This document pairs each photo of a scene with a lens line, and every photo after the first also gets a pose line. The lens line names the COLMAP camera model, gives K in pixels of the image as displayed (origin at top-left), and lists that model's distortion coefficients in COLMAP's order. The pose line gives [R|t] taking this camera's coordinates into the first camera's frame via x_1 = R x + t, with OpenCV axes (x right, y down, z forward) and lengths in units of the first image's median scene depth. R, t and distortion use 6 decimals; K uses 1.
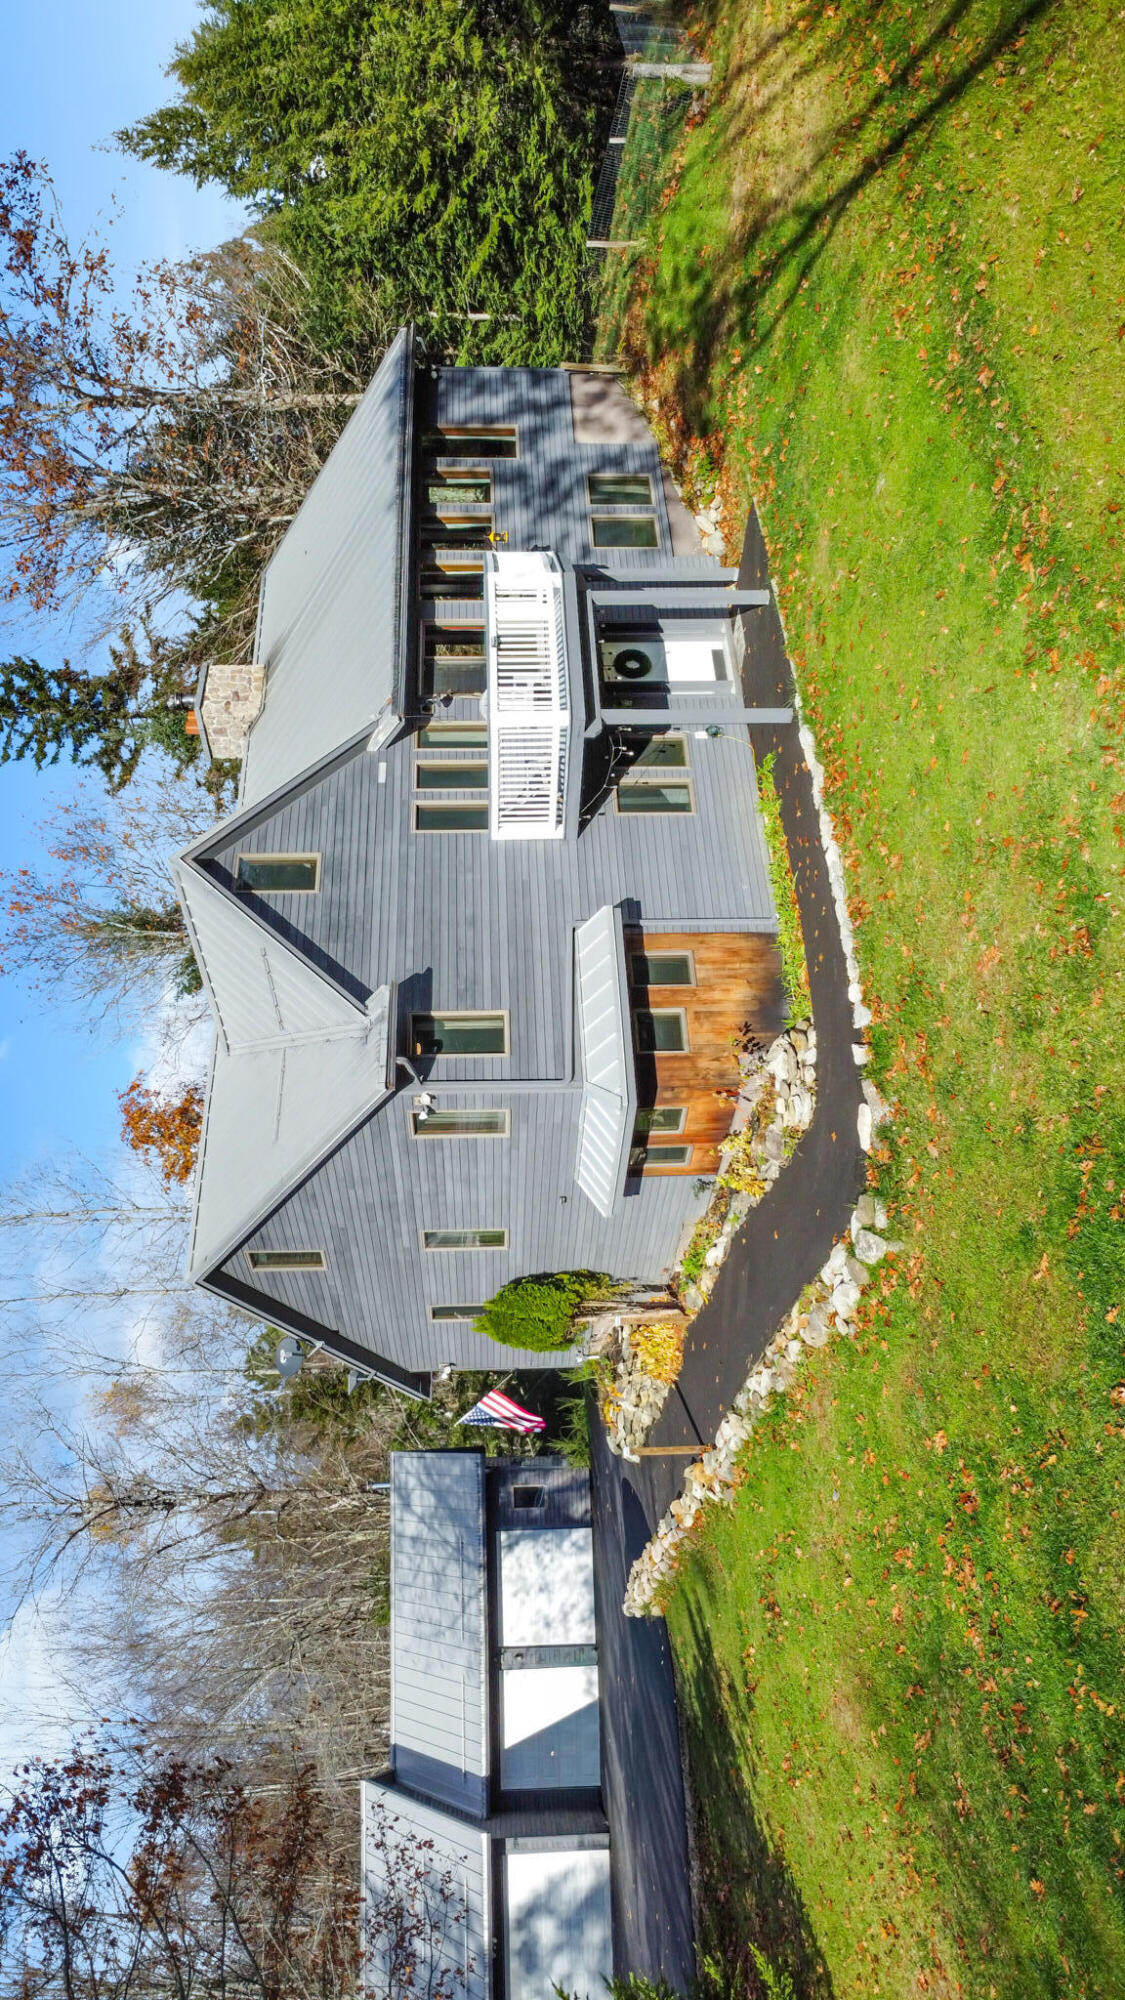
lens RADIAL K [[1447.2, 0, 562.5], [0, 1447.2, 1000.0], [0, 0, 1]] dist [-0.029568, -0.003749]
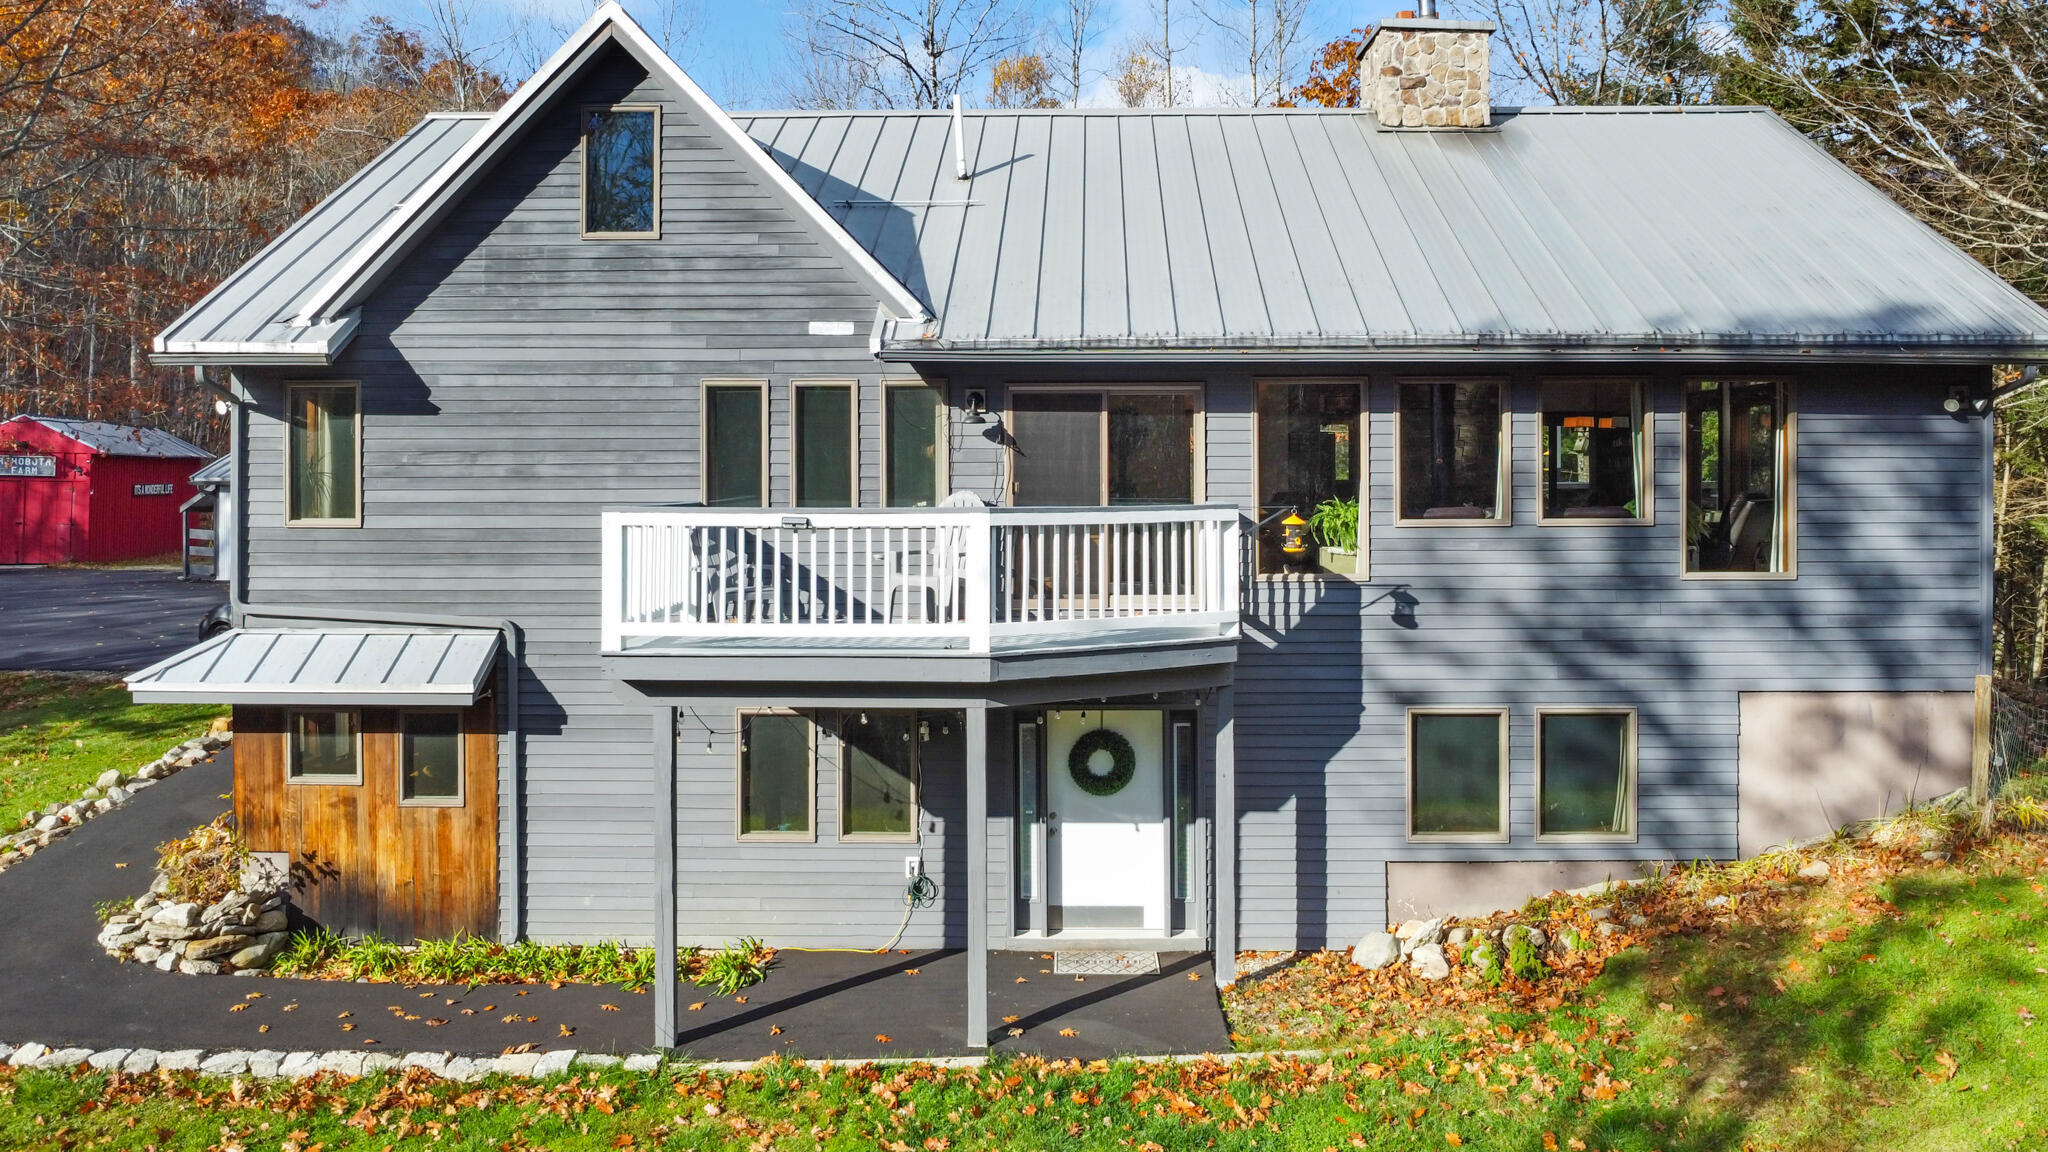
lens RADIAL K [[1512.8, 0, 1024.0], [0, 1512.8, 576.0], [0, 0, 1]] dist [0.002513, -0.000443]
pose [[-0.044383, 0.998793, 0.021043, -0.038710], [-0.820799, -0.048465, 0.569157, -0.582498], [0.569490, 0.007989, 0.821959, 0.528370]]
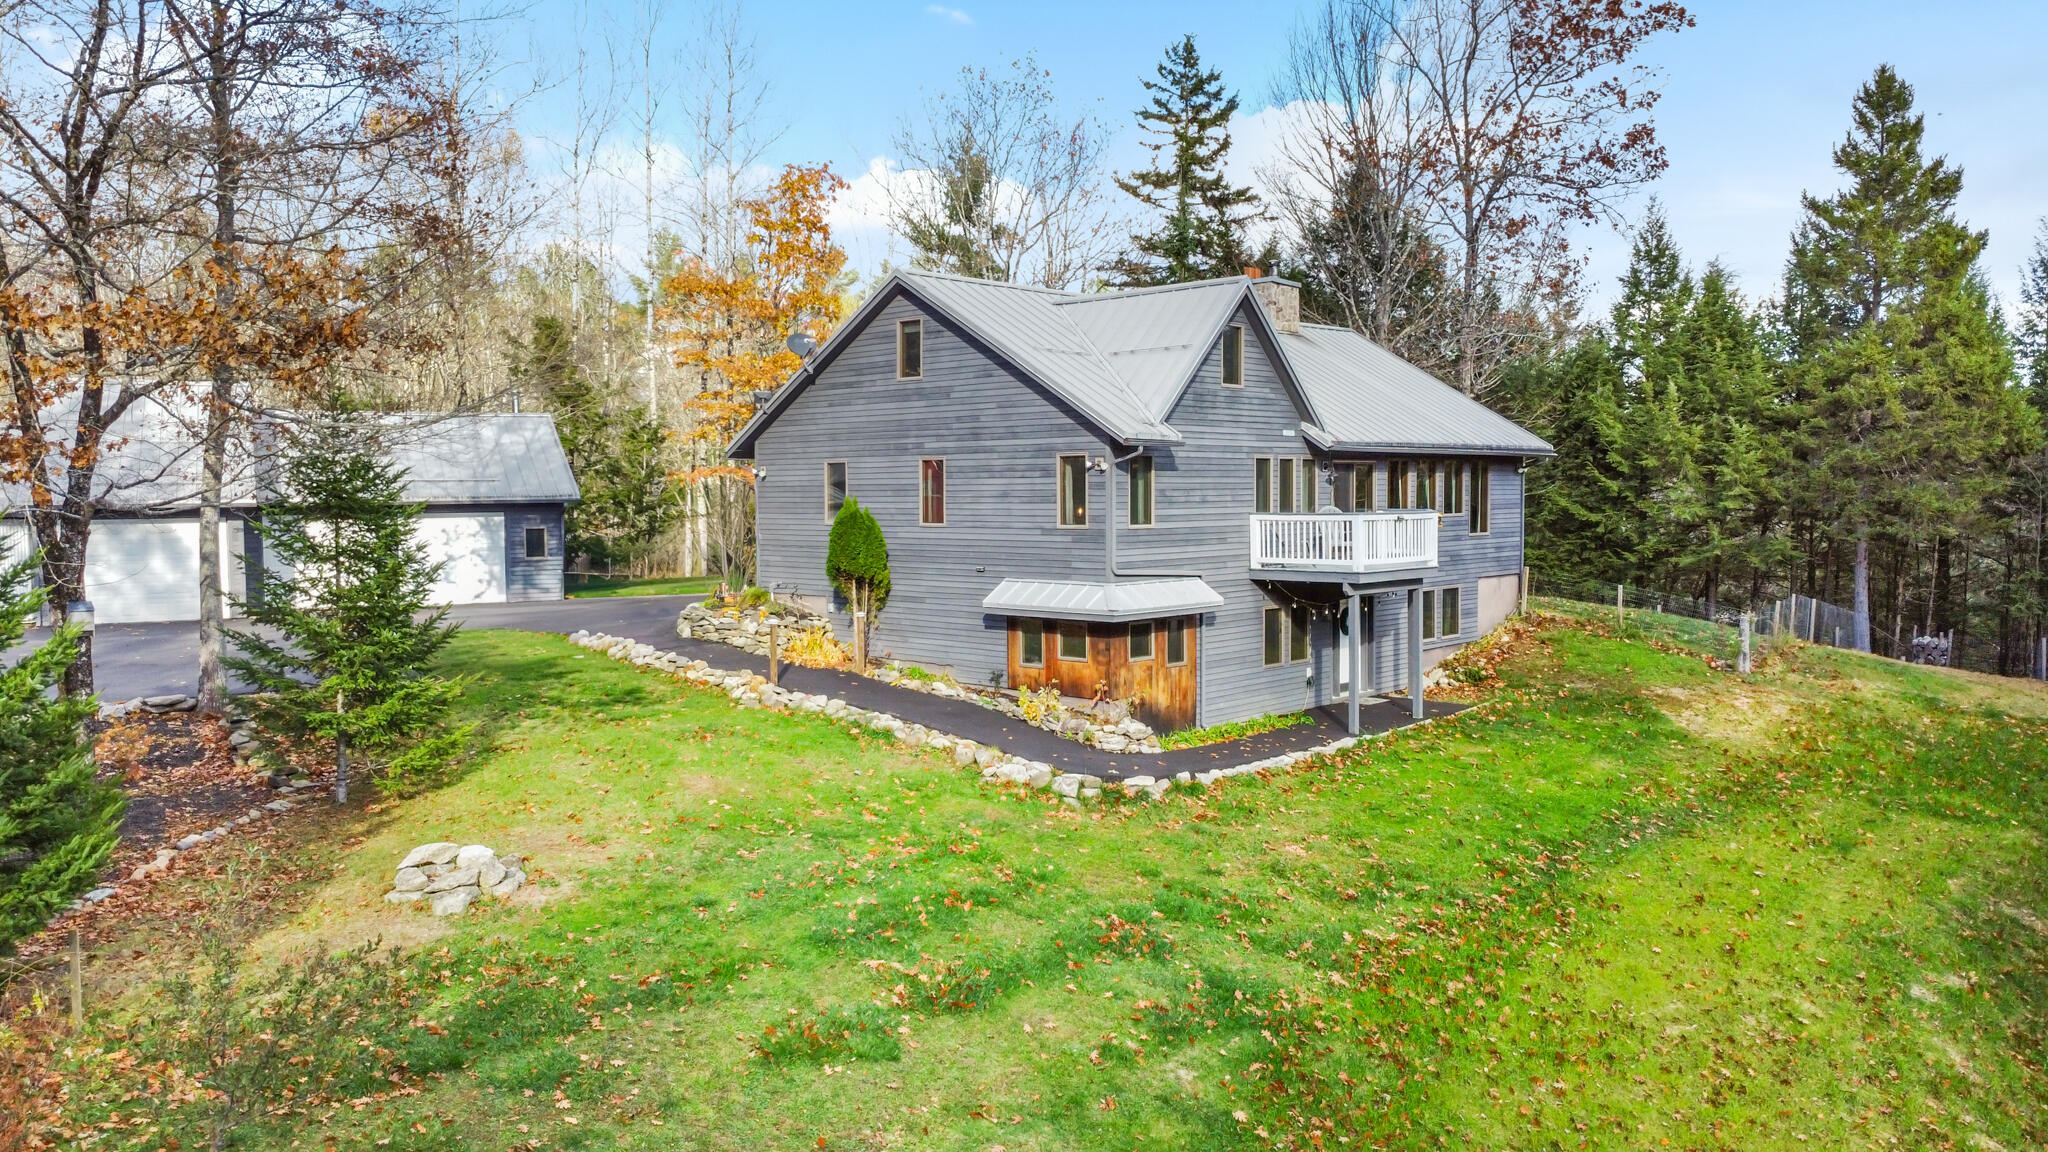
lens RADIAL K [[1512.8, 0, 1024.0], [0, 1512.8, 576.0], [0, 0, 1]] dist [0.002513, -0.000443]
pose [[0.005610, 0.999984, -0.000597, 0.006945], [-0.976473, 0.005349, -0.215573, 0.380687], [-0.215567, 0.001792, 0.976487, -0.309039]]
